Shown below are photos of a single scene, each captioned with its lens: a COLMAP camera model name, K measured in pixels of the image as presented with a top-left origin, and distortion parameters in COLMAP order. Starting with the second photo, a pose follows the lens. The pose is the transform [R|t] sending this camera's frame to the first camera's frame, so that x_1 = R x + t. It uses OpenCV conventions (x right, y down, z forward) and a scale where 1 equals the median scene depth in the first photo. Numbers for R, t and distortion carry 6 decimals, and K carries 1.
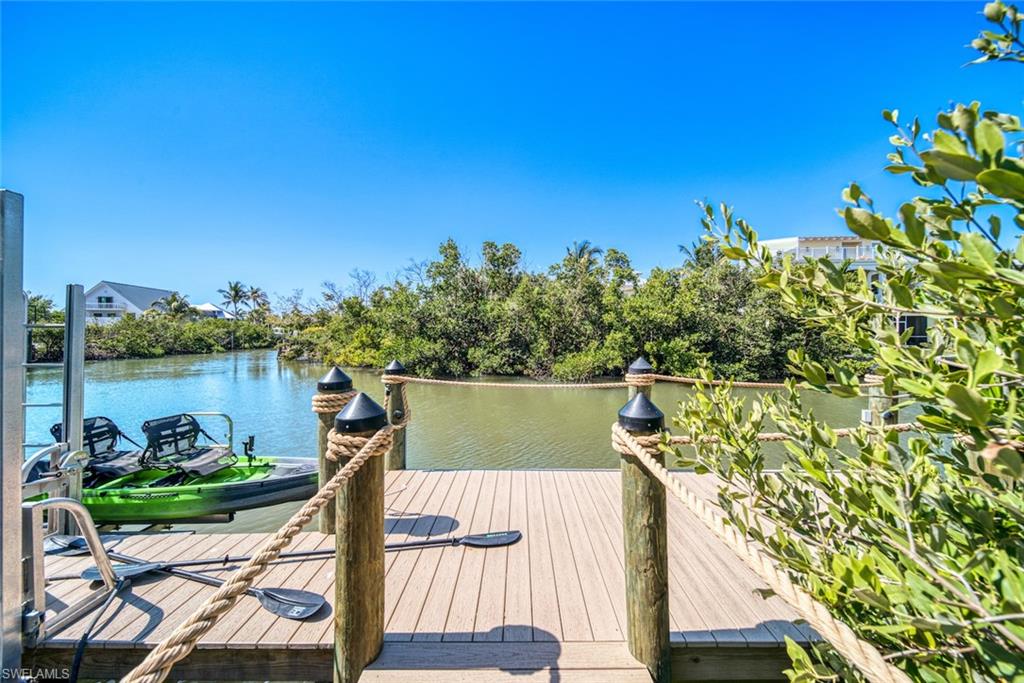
lens RADIAL K [[359.6, 0, 519.3], [0, 359.6, 337.4], [0, 0, 1]] dist [-0.003751, -0.000995]
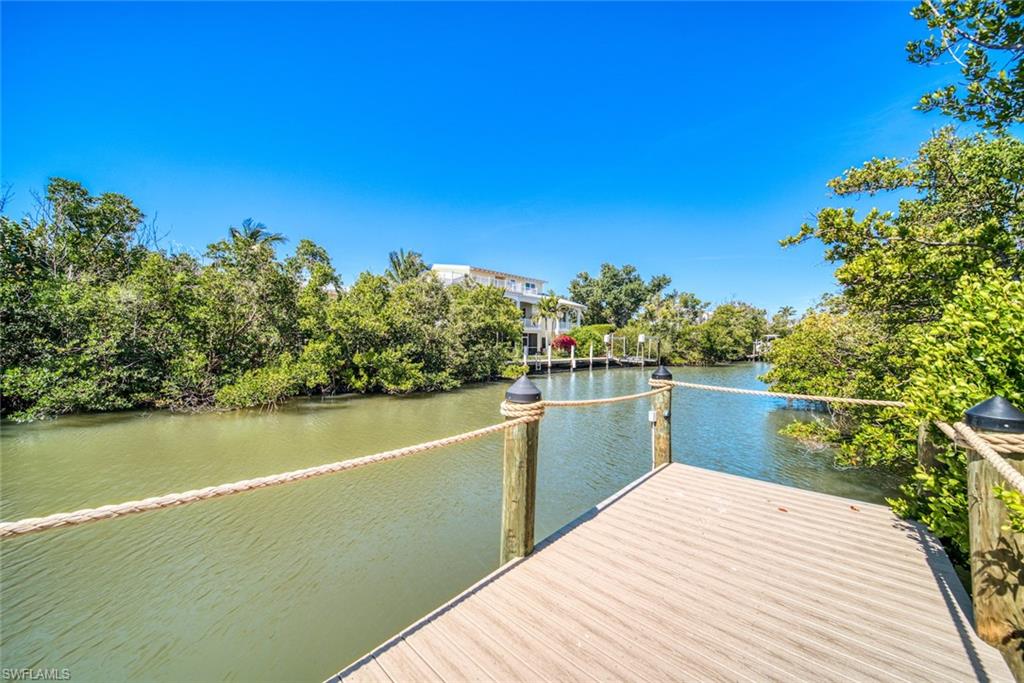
lens RADIAL K [[359.6, 0, 523.9], [0, 359.6, 345.2], [0, 0, 1]] dist [-0.003751, -0.000995]
pose [[0.659487, 0.005087, 0.751698, -0.031685], [0.000125, 0.999976, -0.006877, -0.000858], [-0.751716, 0.004629, 0.659471, 0.101468]]
